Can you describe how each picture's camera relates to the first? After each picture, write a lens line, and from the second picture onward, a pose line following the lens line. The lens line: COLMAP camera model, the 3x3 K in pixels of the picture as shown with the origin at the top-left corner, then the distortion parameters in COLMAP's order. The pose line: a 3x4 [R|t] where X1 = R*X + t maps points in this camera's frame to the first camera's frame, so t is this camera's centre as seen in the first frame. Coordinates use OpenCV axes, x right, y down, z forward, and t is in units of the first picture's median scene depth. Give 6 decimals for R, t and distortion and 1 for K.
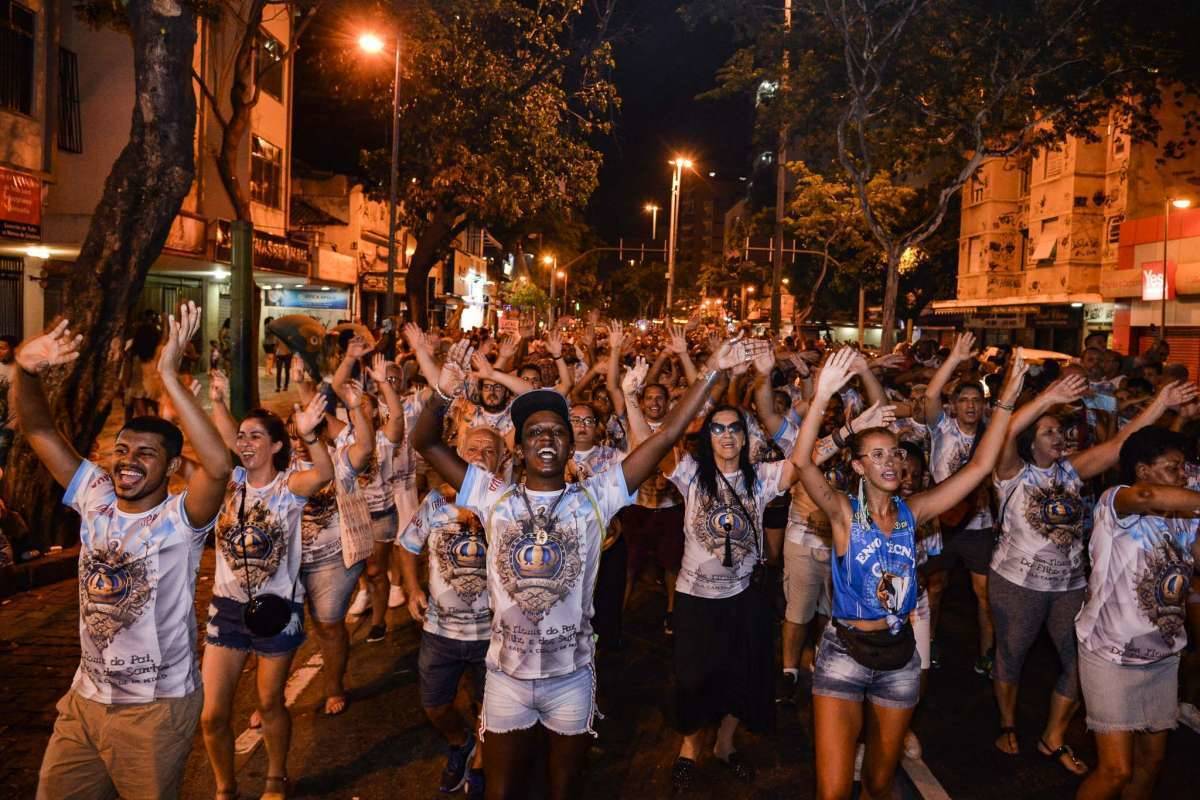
lens RADIAL K [[1082.4, 0, 600.0], [0, 1082.4, 400.0], [0, 0, 1]] dist [0.001079, -0.000969]
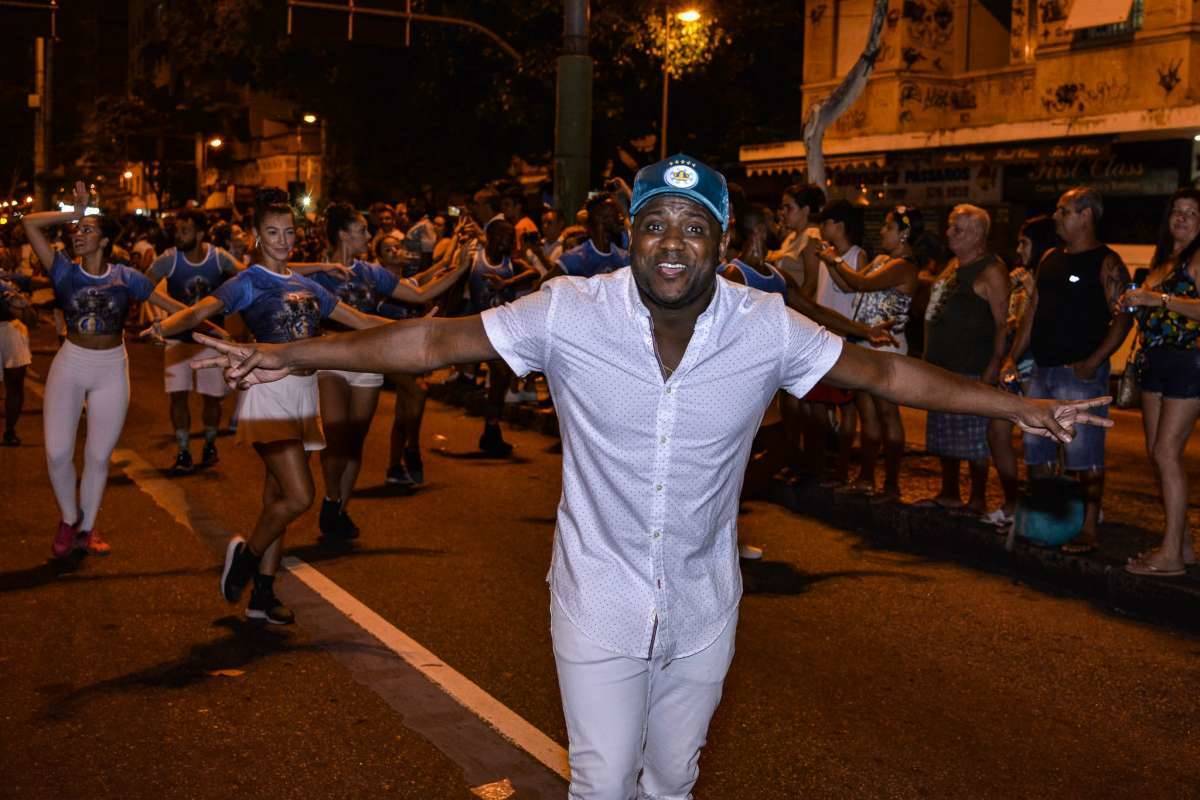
lens RADIAL K [[1694.6, 0, 600.0], [0, 1694.6, 400.0], [0, 0, 1]] dist [-0.030383, -0.003066]
pose [[0.913191, -0.039595, 0.405603, -0.019745], [0.029419, 0.999077, 0.031296, -0.014630], [-0.406468, -0.016647, 0.913513, 0.444440]]
